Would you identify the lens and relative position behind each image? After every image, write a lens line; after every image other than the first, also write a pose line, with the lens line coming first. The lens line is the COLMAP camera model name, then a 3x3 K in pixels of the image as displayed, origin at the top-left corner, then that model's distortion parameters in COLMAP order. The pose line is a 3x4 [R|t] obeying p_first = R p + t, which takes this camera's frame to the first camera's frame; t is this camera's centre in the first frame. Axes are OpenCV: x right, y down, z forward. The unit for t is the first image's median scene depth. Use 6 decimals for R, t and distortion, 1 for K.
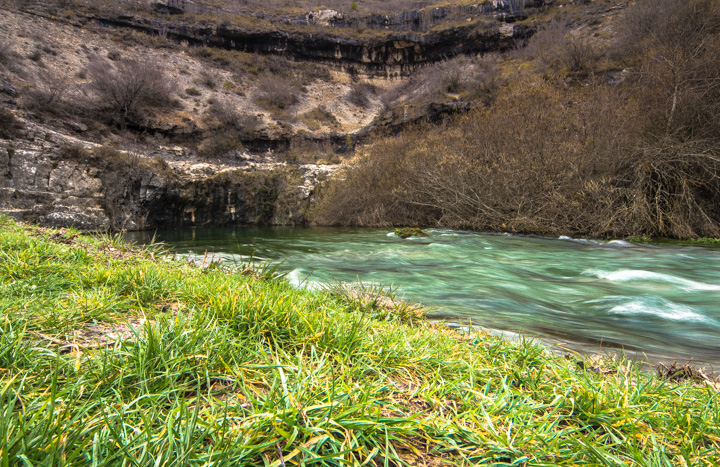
lens RADIAL K [[411.7, 0, 360.0], [0, 411.7, 233.5], [0, 0, 1]] dist [-0.009413, 0.000127]
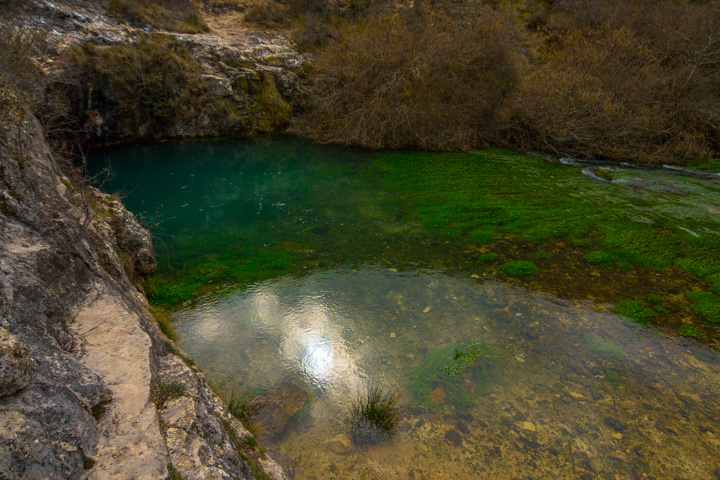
lens RADIAL K [[411.5, 0, 360.0], [0, 411.5, 240.0], [0, 0, 1]] dist [-0.004499, -0.000941]
pose [[0.639646, -0.306027, 0.705124, -0.306429], [0.002313, 0.918093, 0.396358, -0.074716], [-0.768666, -0.251898, 0.587963, 0.187648]]
